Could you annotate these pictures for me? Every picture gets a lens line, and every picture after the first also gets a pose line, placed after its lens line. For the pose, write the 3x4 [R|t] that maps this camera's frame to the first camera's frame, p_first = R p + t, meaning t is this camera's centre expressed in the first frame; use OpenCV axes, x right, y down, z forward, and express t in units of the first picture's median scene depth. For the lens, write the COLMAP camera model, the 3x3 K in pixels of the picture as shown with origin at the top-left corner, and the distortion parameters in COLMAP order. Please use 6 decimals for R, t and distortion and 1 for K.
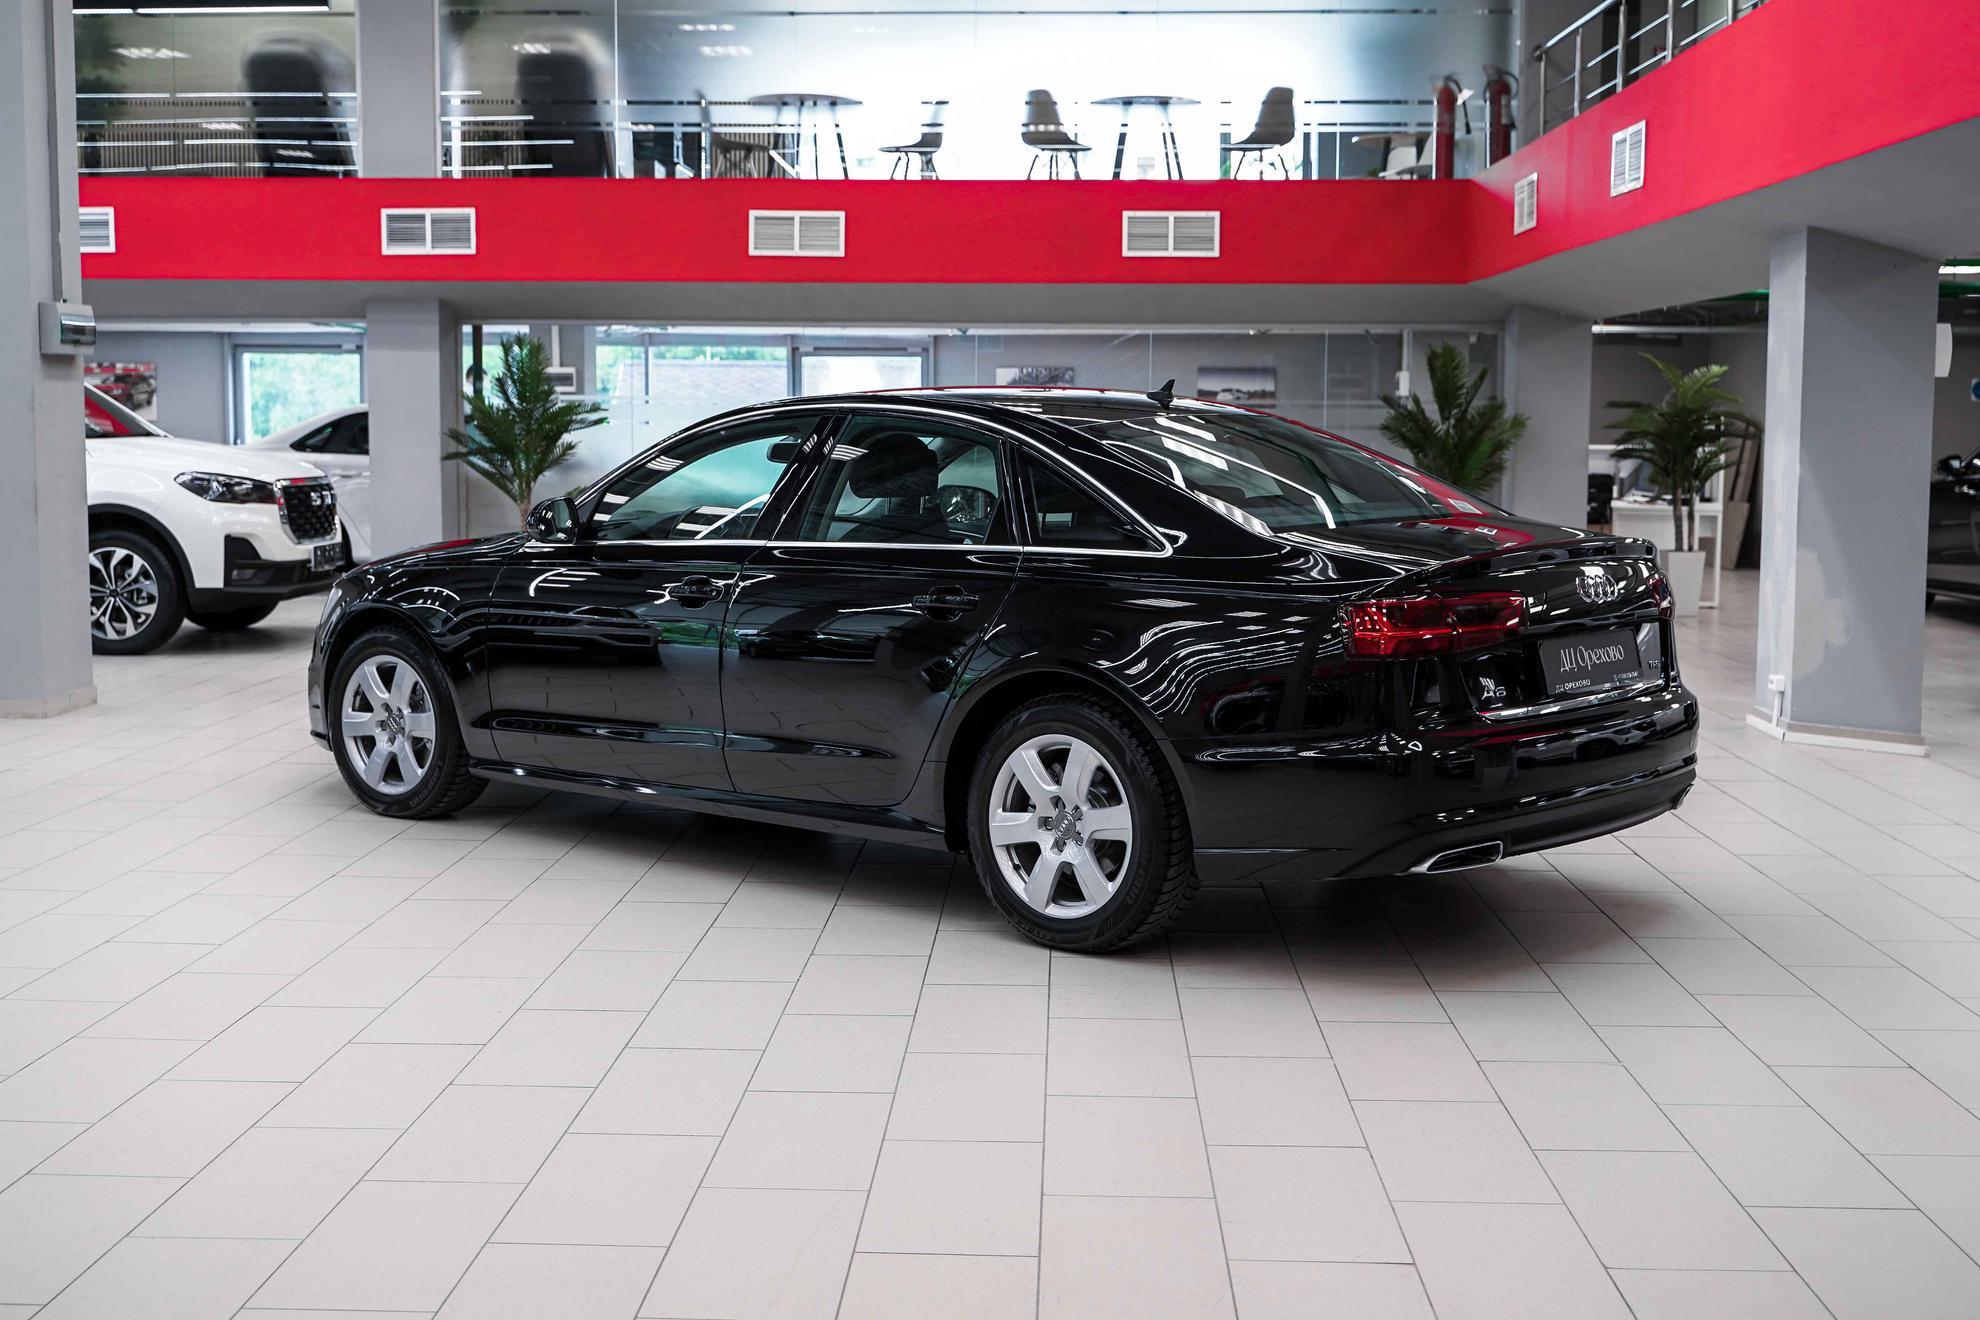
lens RADIAL K [[2296.2, 0, 993.6], [0, 2296.2, 648.2], [0, 0, 1]] dist [0.013818, 0.000000]
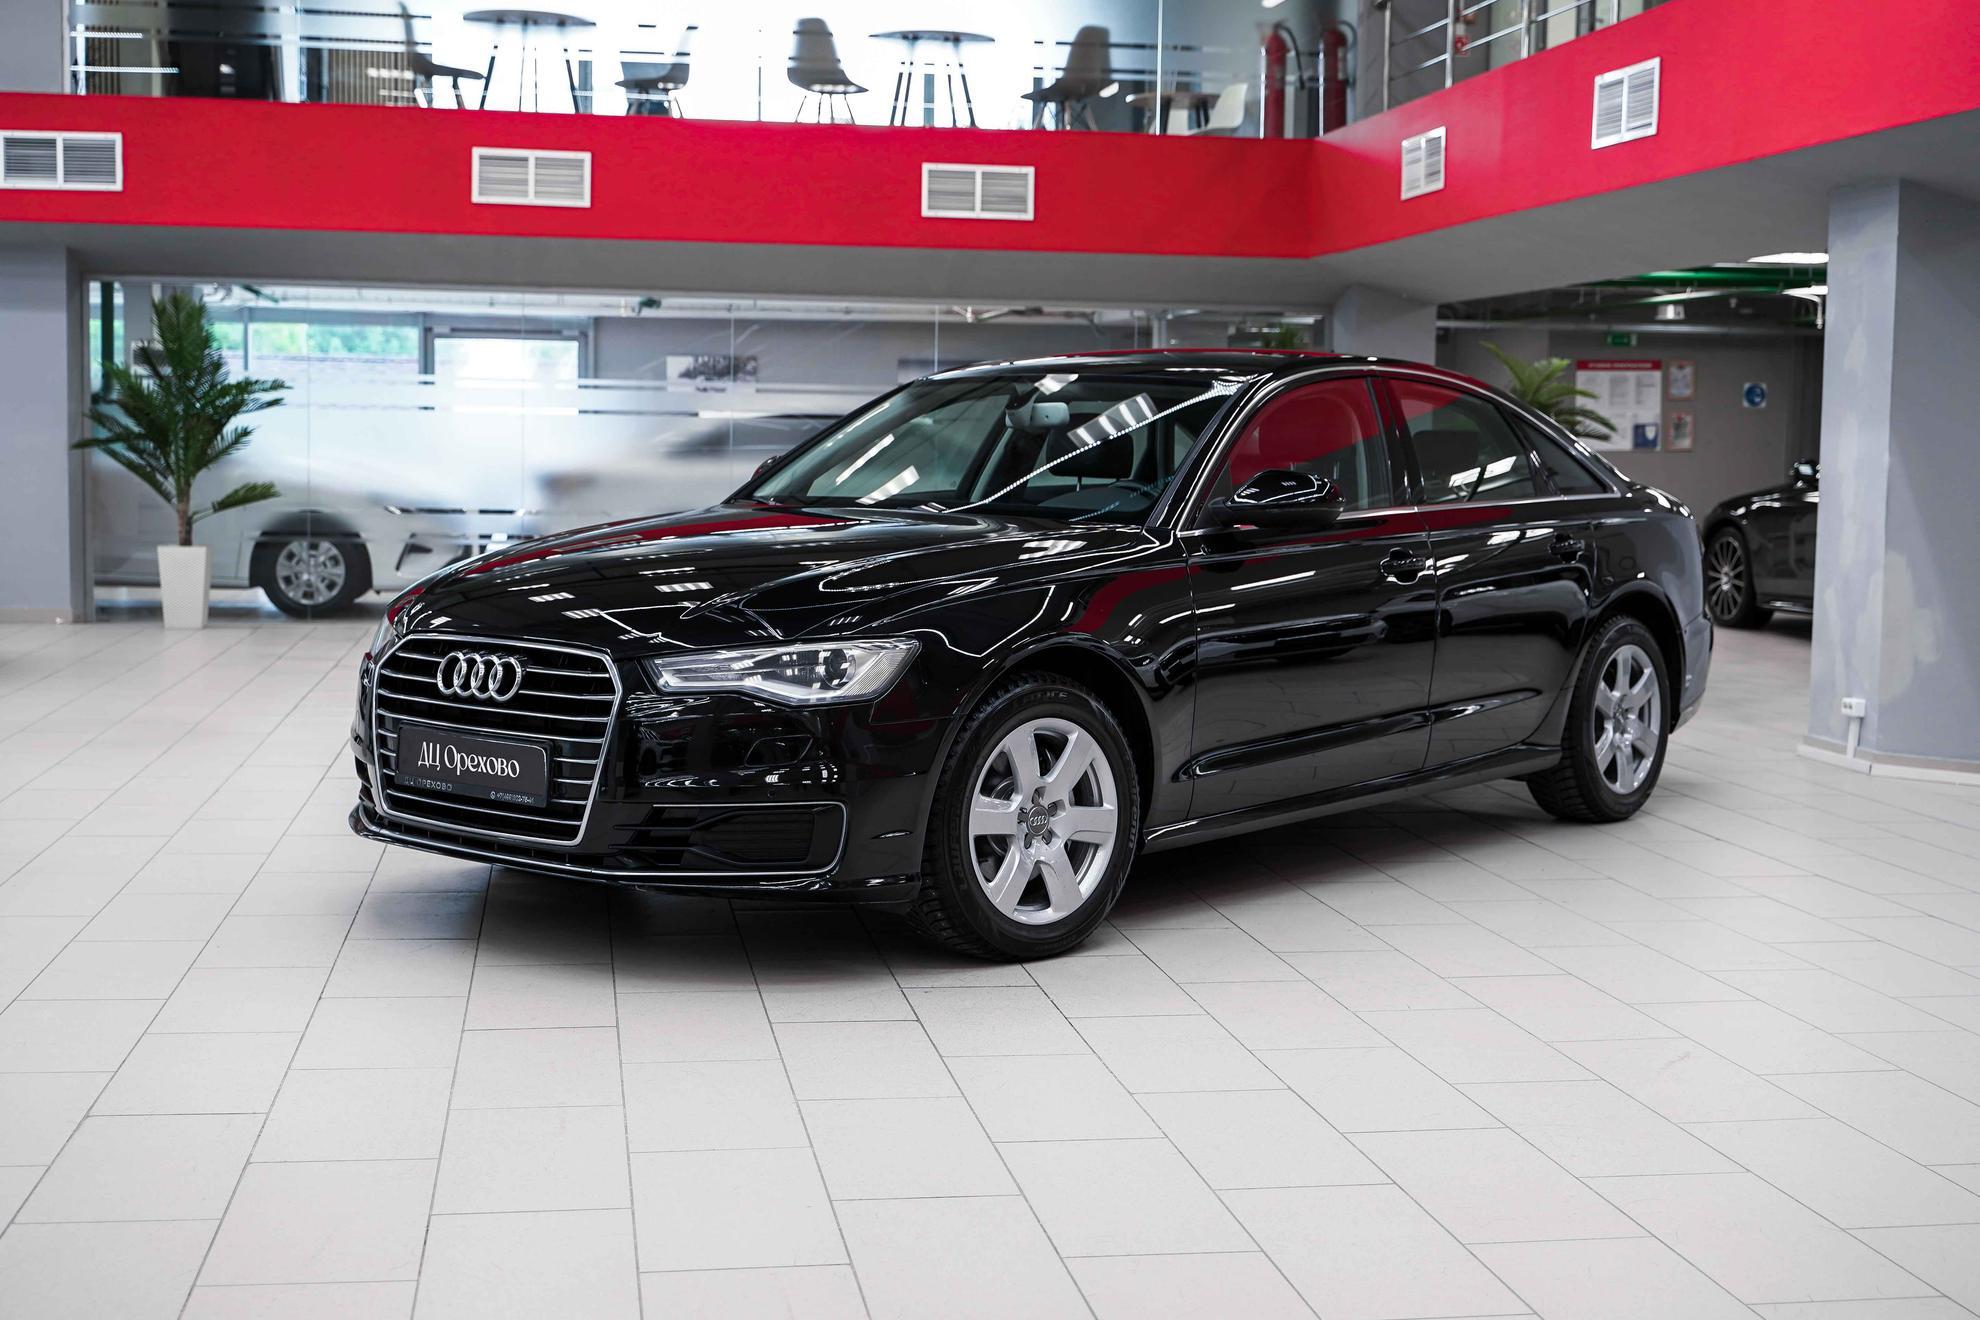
lens RADIAL K [[2494.7, 0, 991.6], [0, 2494.7, 681.7], [0, 0, 1]] dist [0.002083, 0.000000]
pose [[0.979938, -0.008719, 0.199114, -0.100860], [0.008851, 0.999961, 0.000229, 0.001514], [-0.199108, 0.001538, 0.979976, 0.088906]]
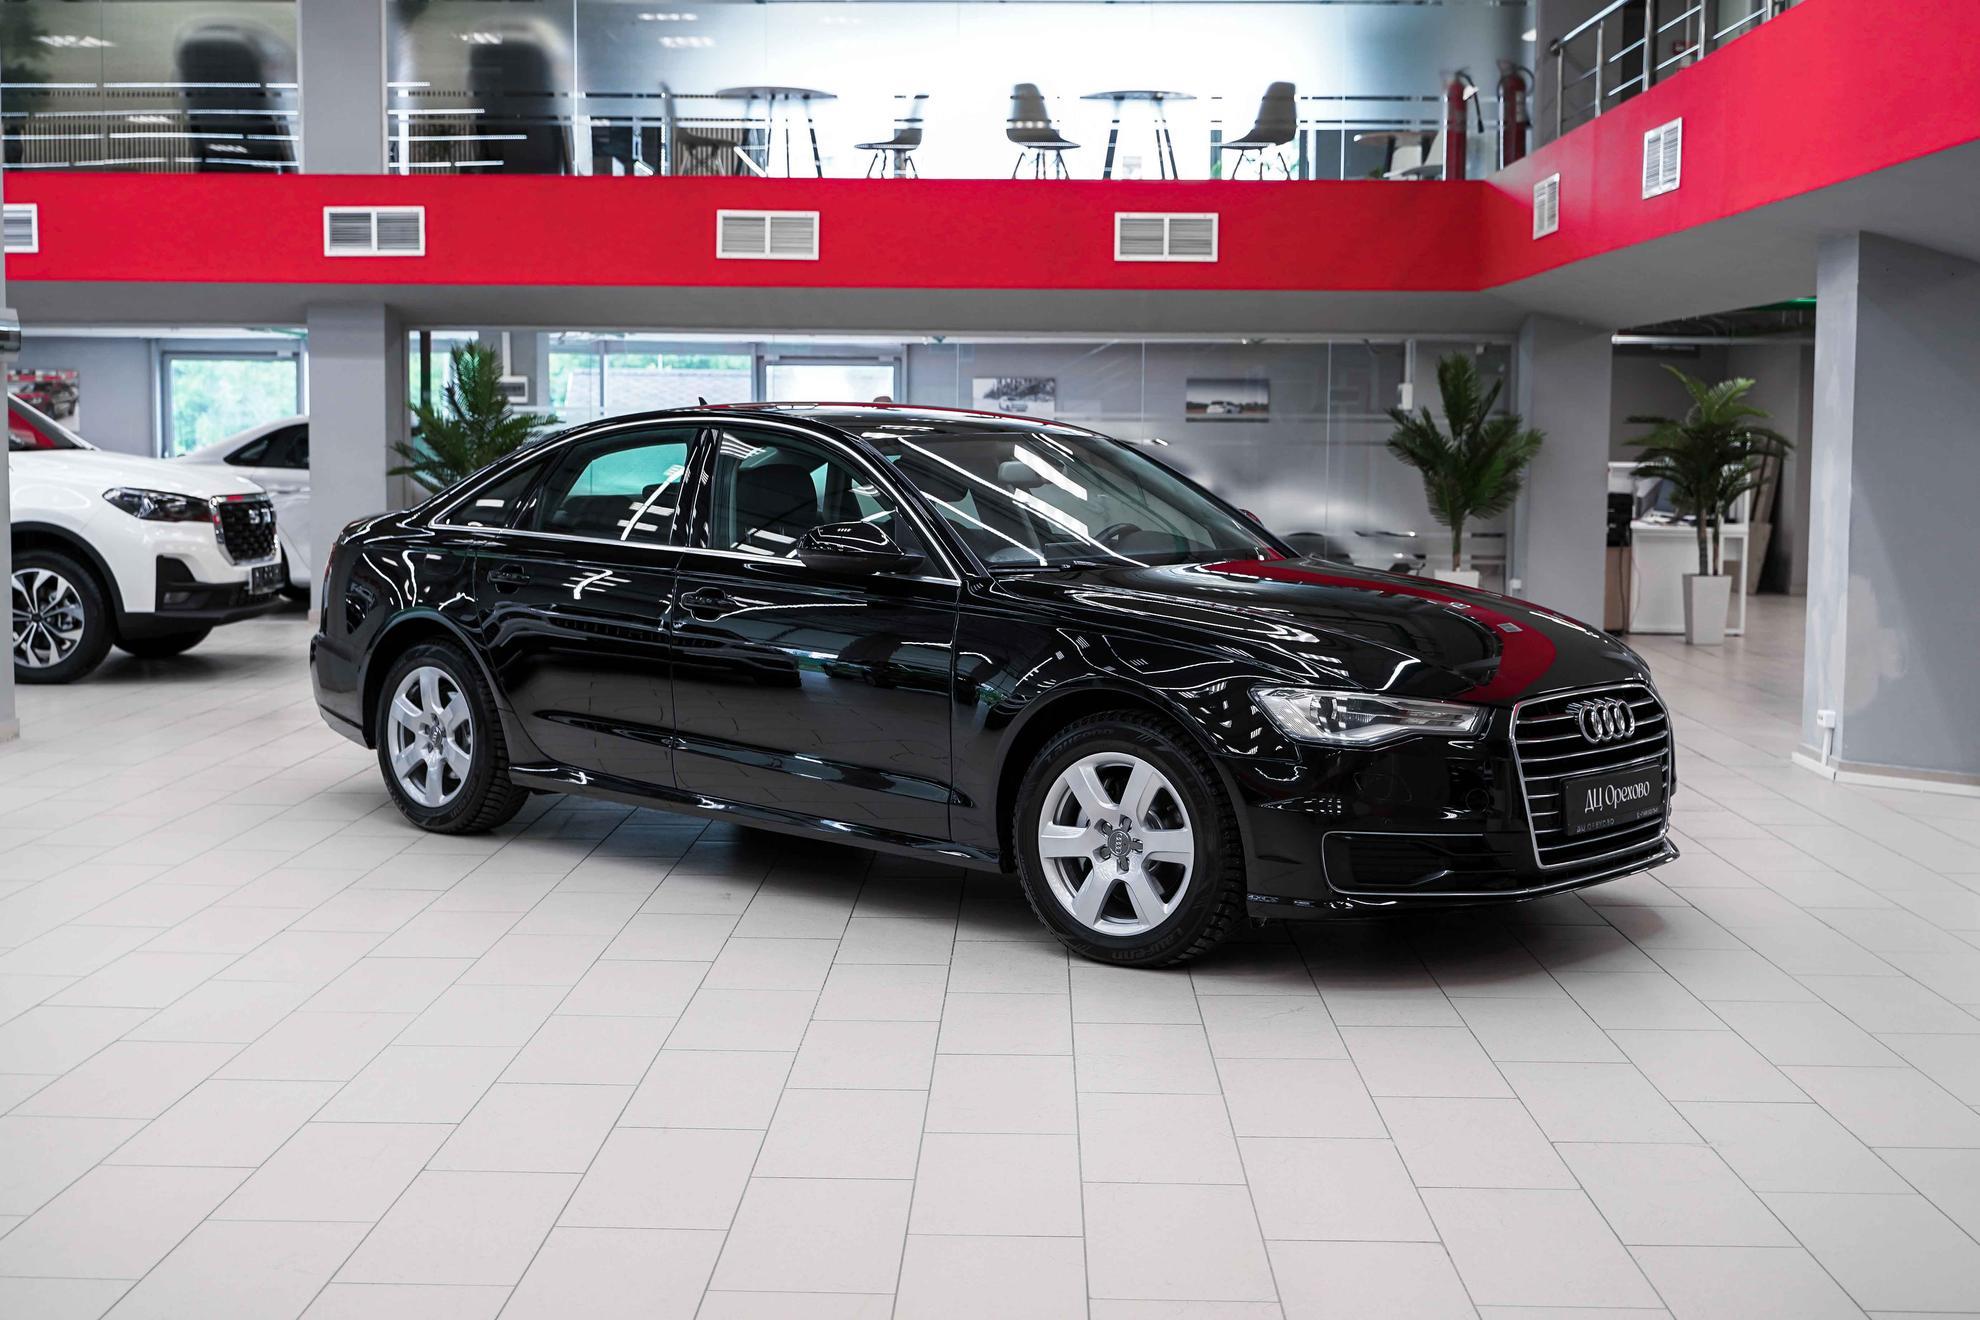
lens RADIAL K [[2417.3, 0, 984.6], [0, 2417.3, 646.7], [0, 0, 1]] dist [0.012717, 0.000000]
pose [[0.999934, 0.001935, 0.011290, -0.007710], [-0.001814, 0.999941, -0.010710, -0.001825], [-0.011311, 0.010688, 0.999879, 0.012505]]
